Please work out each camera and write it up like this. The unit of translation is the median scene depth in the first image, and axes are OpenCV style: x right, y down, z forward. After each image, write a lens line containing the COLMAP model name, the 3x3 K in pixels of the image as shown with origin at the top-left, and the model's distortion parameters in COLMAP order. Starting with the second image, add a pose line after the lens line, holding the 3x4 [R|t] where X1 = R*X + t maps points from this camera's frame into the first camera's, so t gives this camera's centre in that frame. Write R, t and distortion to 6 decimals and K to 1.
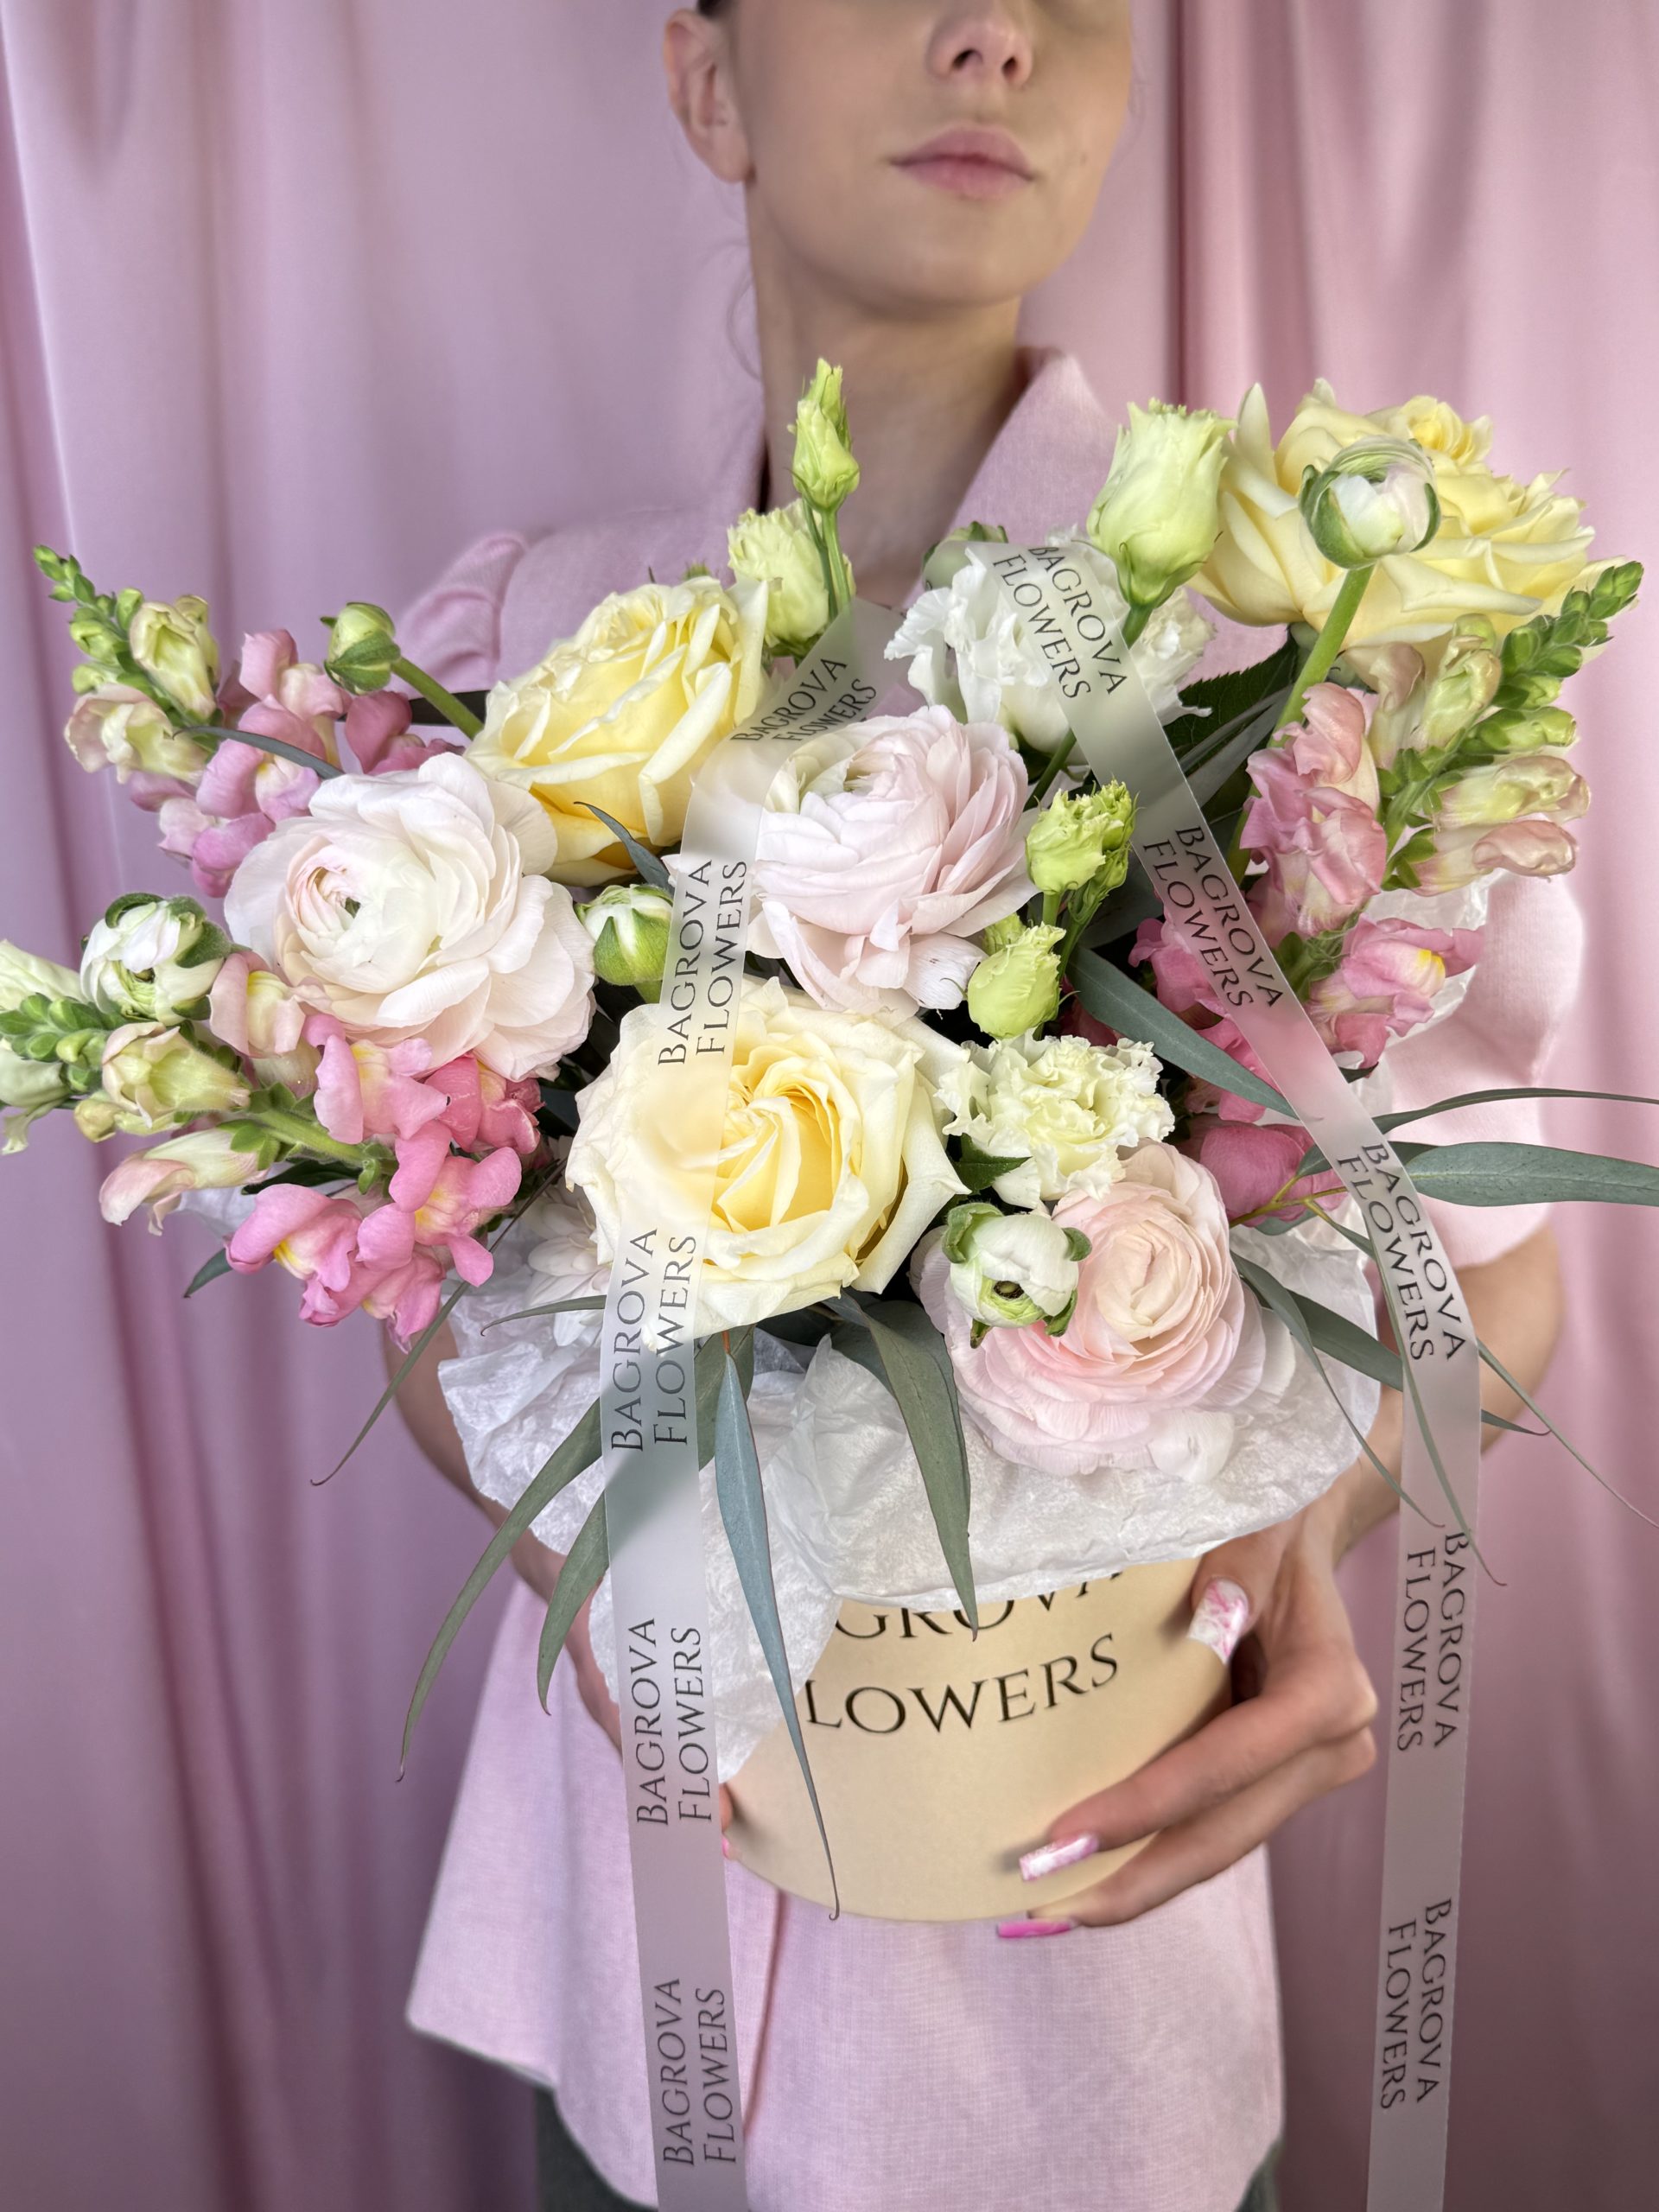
lens RADIAL K [[1985.2, 0, 874.8], [0, 1985.2, 1100.5], [0, 0, 1]] dist [0.315127, -0.925064]
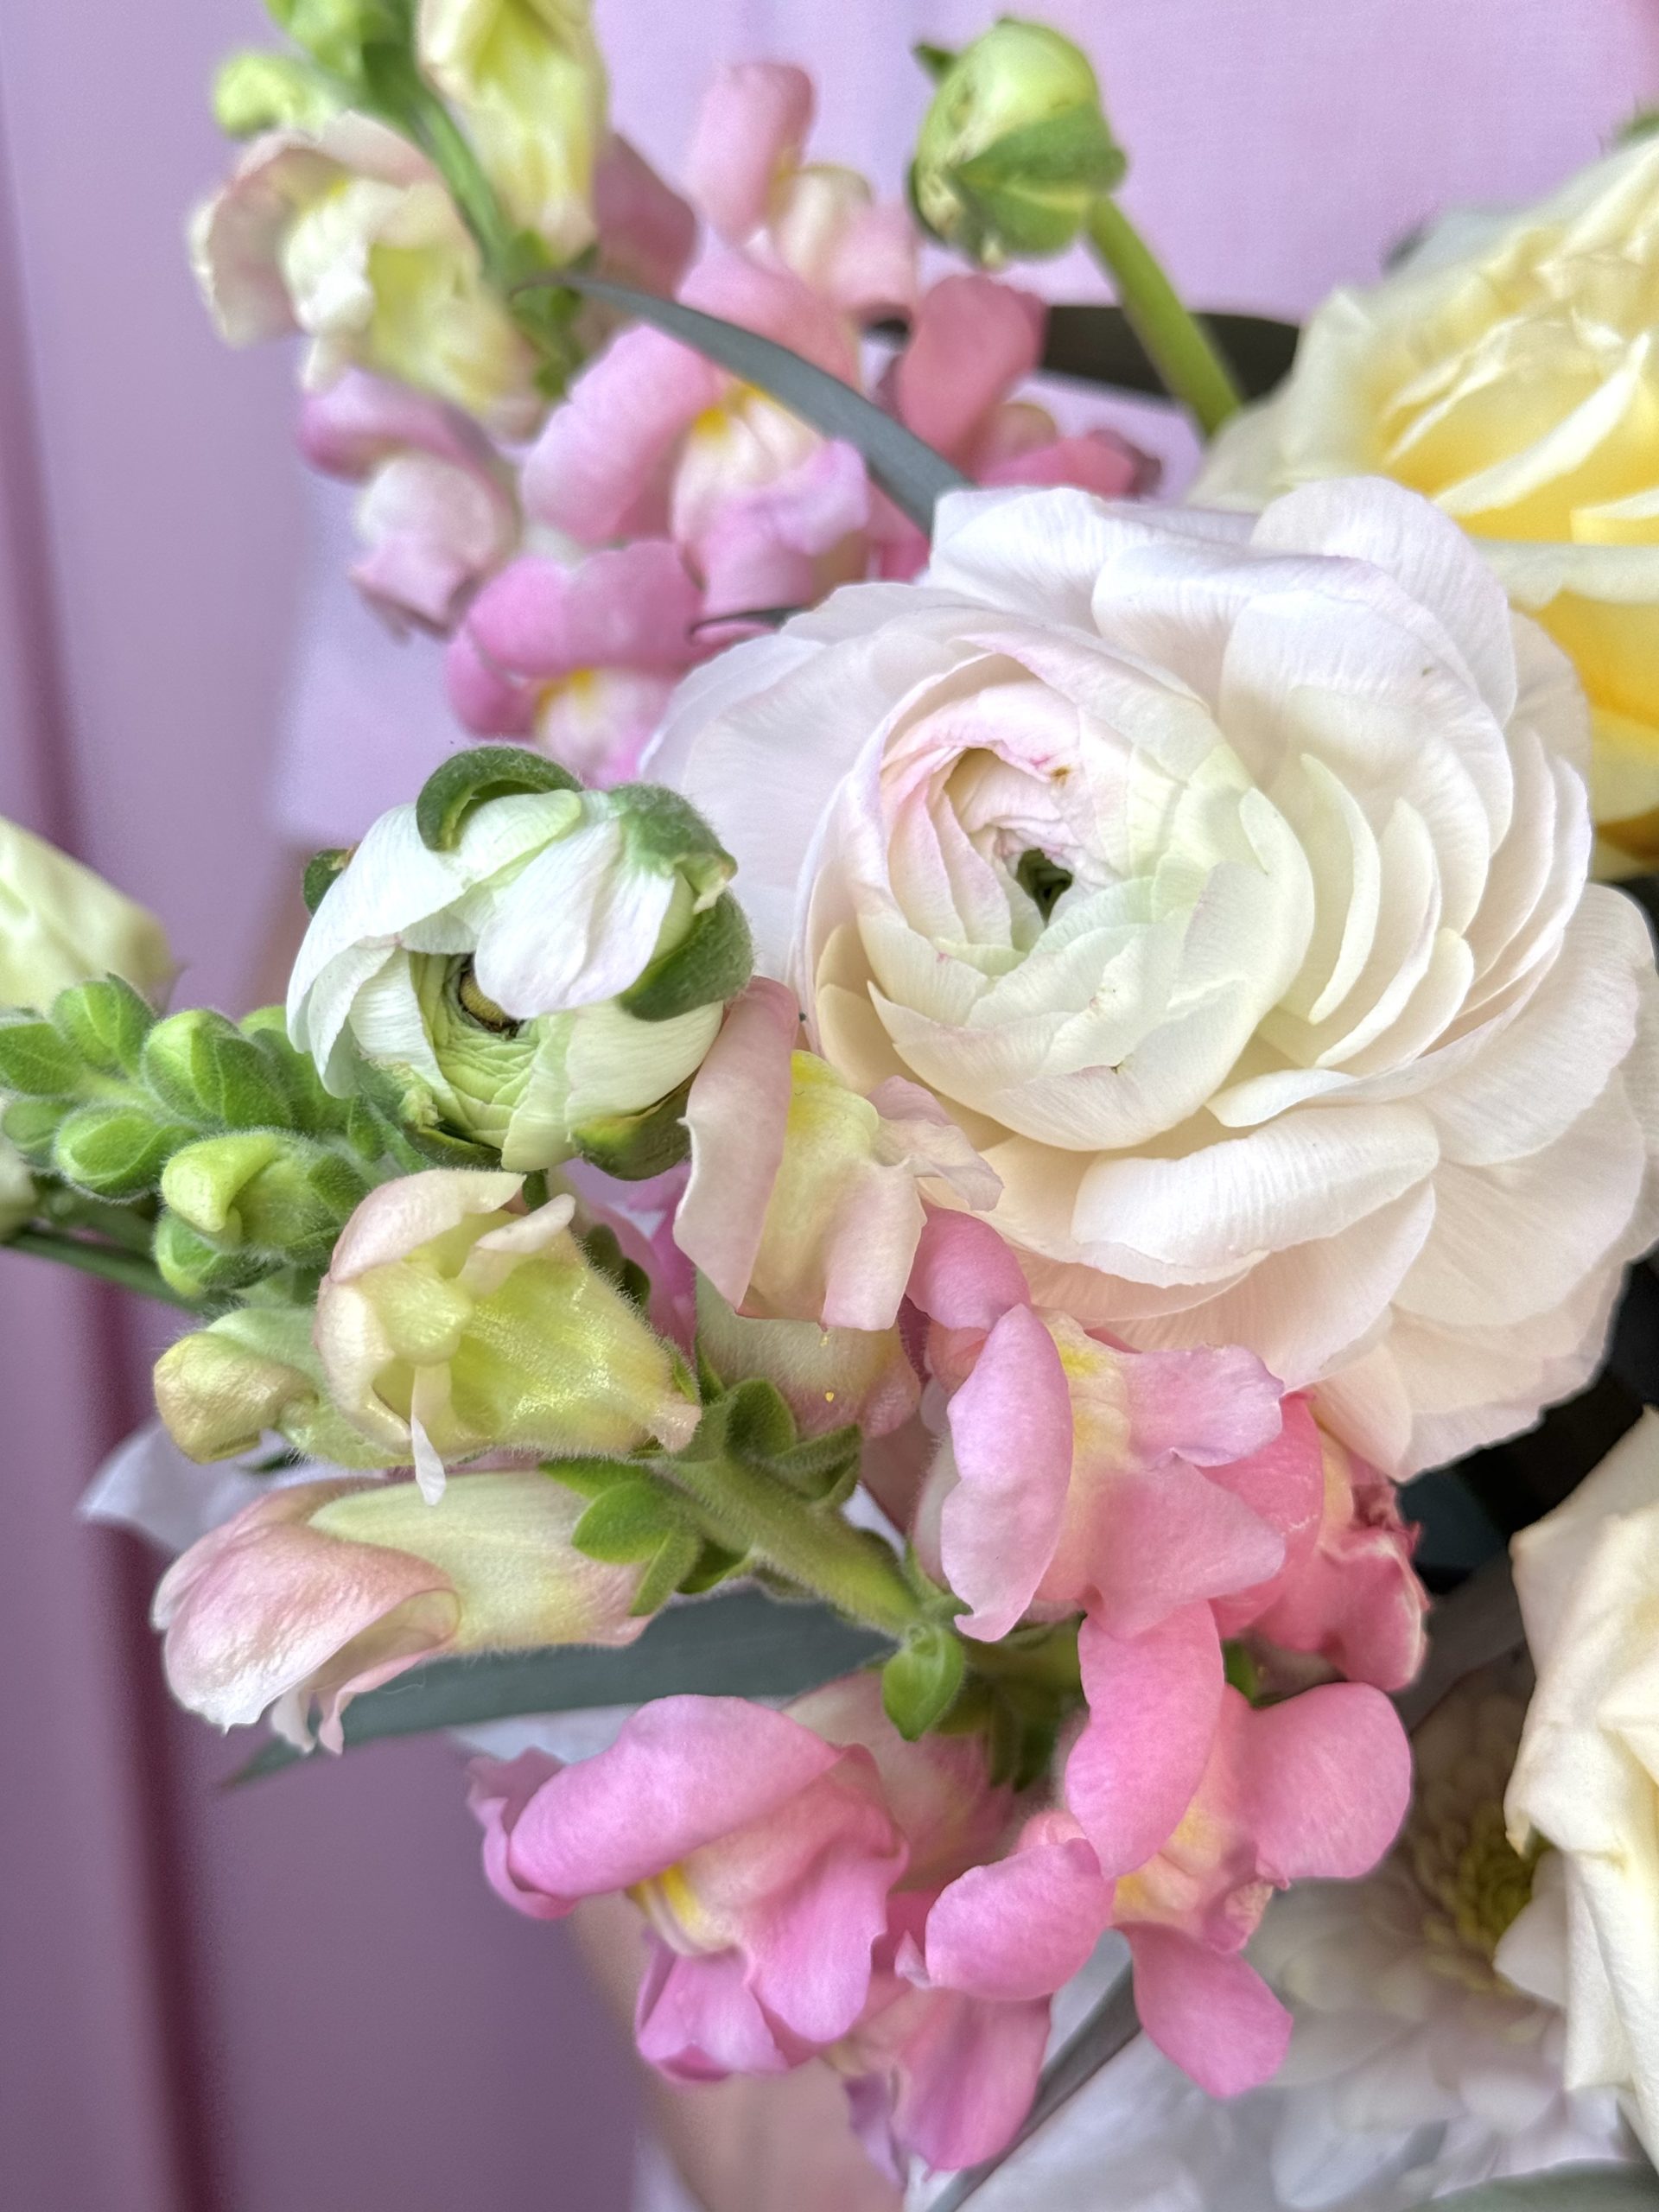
lens RADIAL K [[3144.6, 0, 829.5], [0, 3144.6, 1106.0], [0, 0, 1]] dist [0.129180, -0.084619]
pose [[0.981503, 0.190745, -0.016356, -0.273401], [-0.190682, 0.981637, 0.005313, -0.054814], [0.017069, -0.002096, 0.999852, 0.475197]]
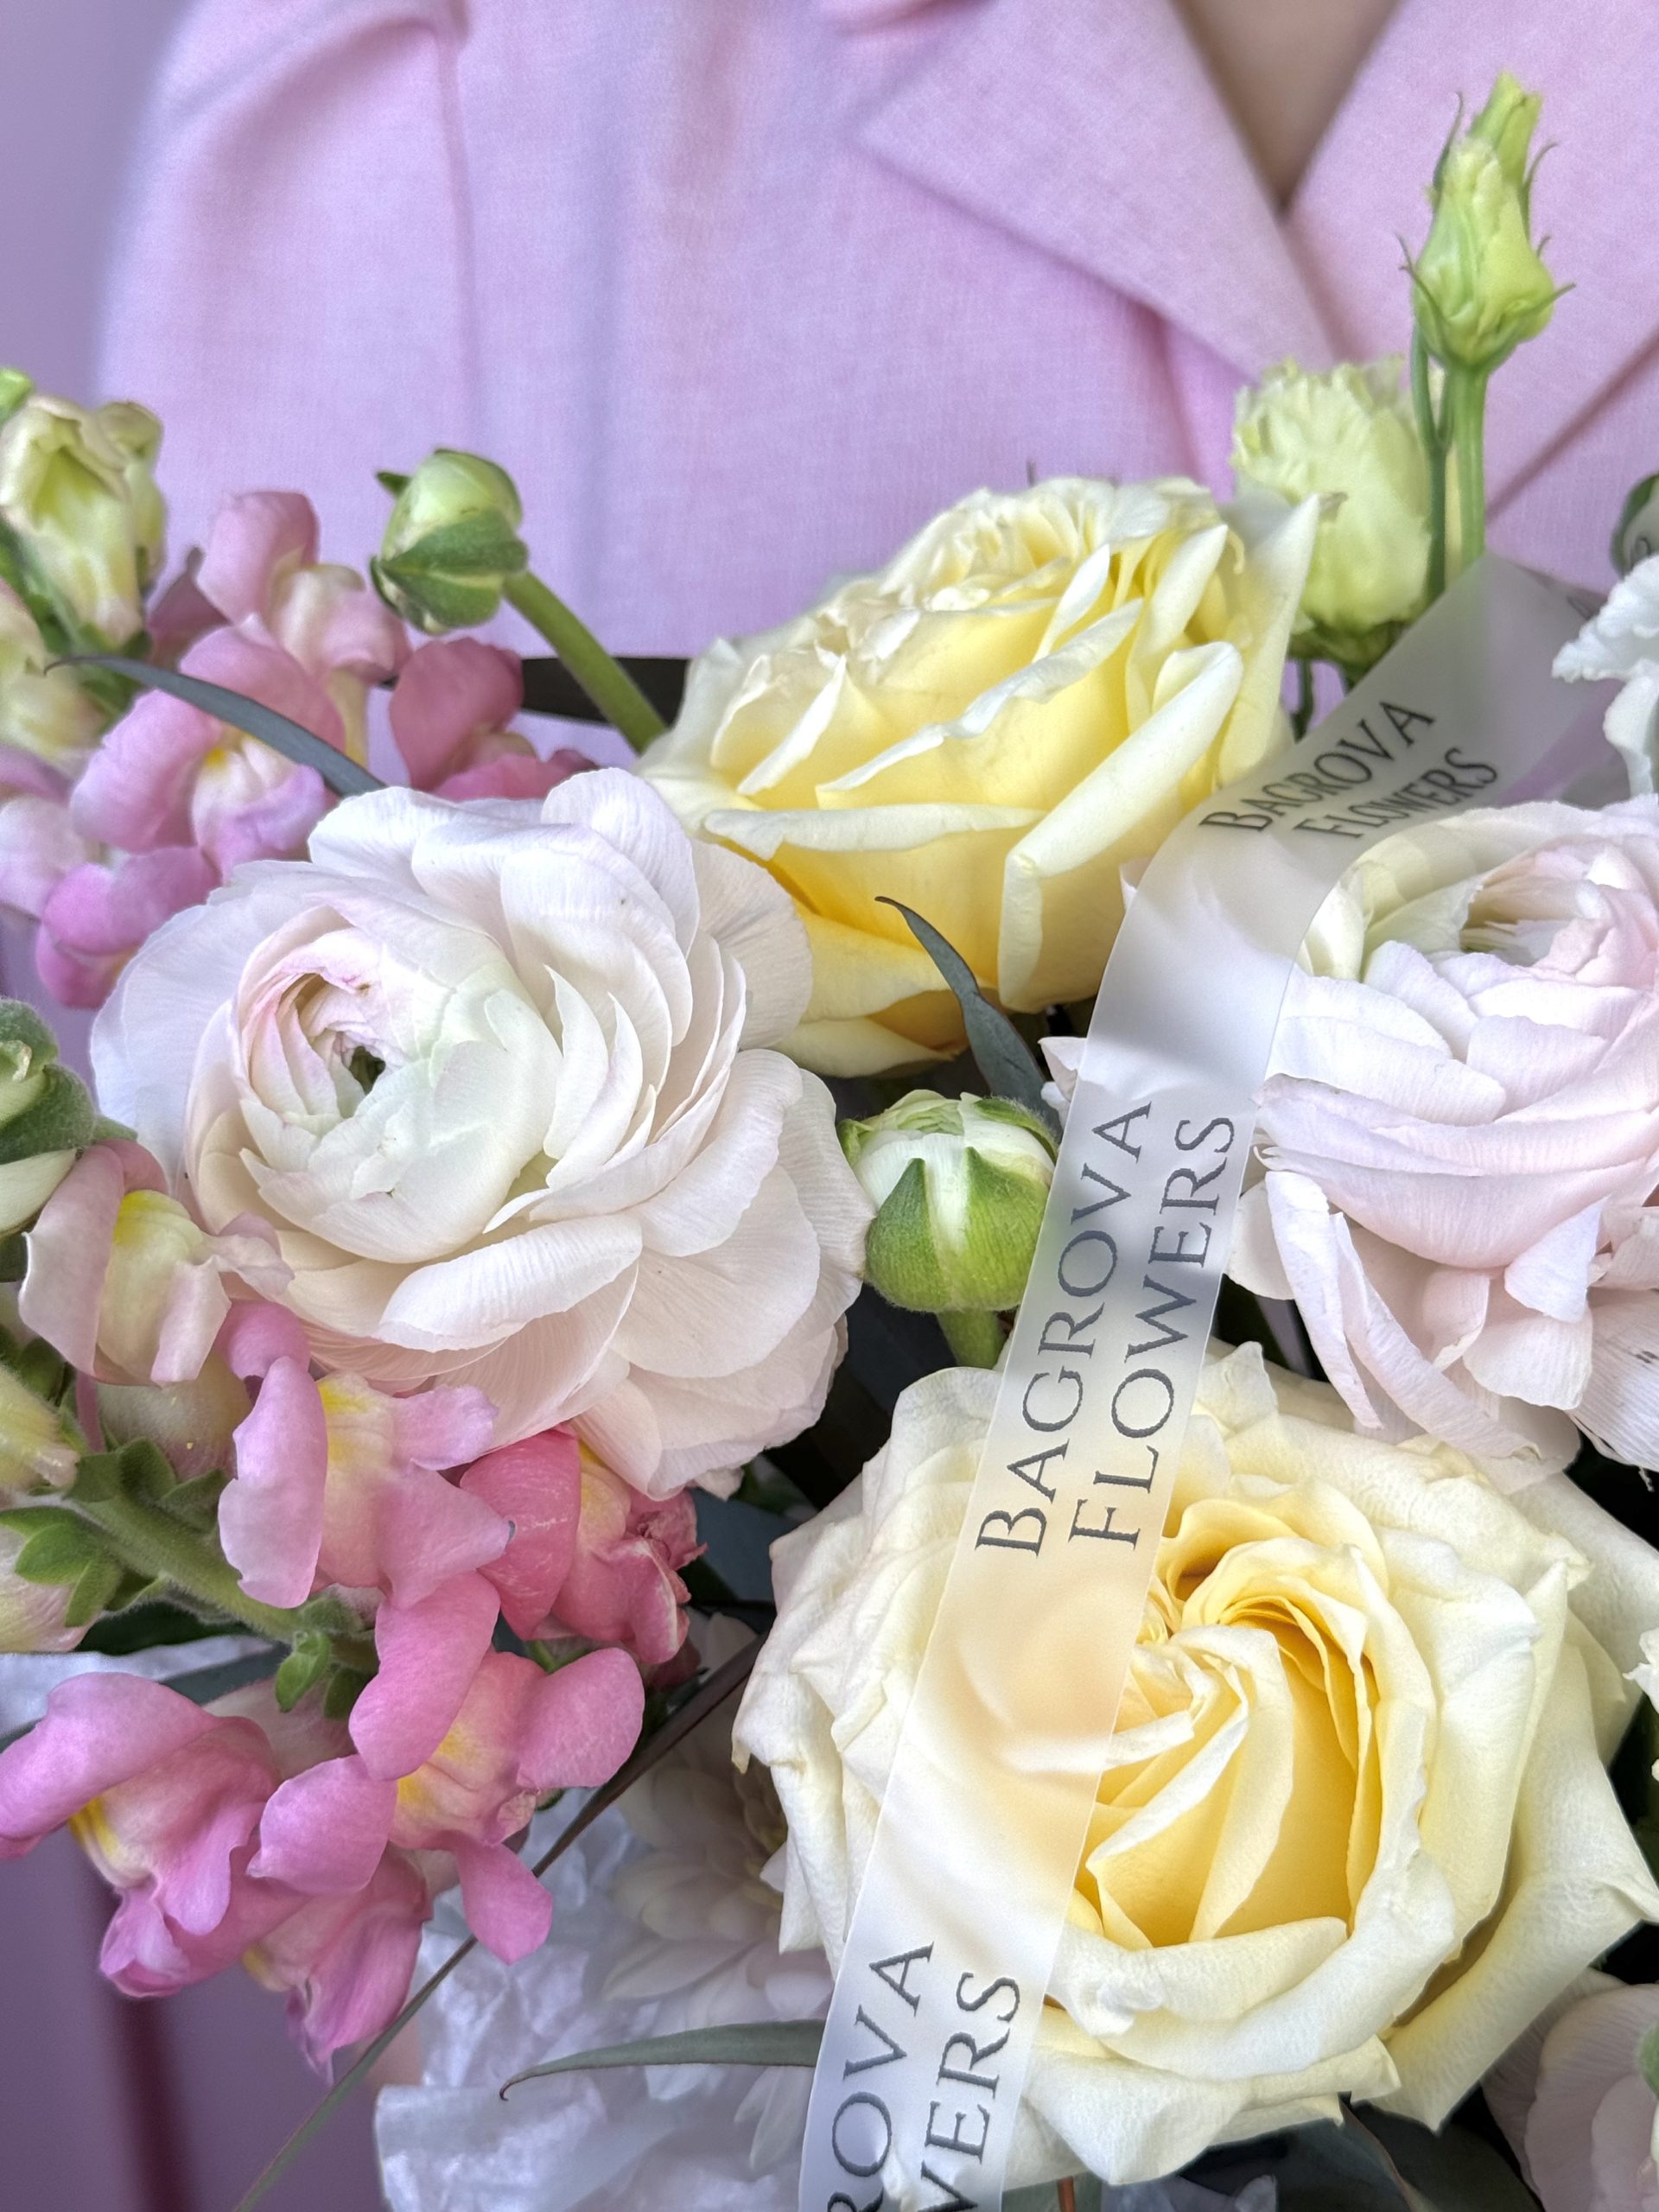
lens RADIAL K [[3144.6, 0, 829.5], [0, 3144.6, 1106.0], [0, 0, 1]] dist [0.129180, -0.084619]
pose [[0.988465, 0.134225, -0.070146, -0.103667], [-0.140743, 0.985168, -0.098160, -0.032206], [0.055930, 0.106901, 0.992695, 0.301734]]
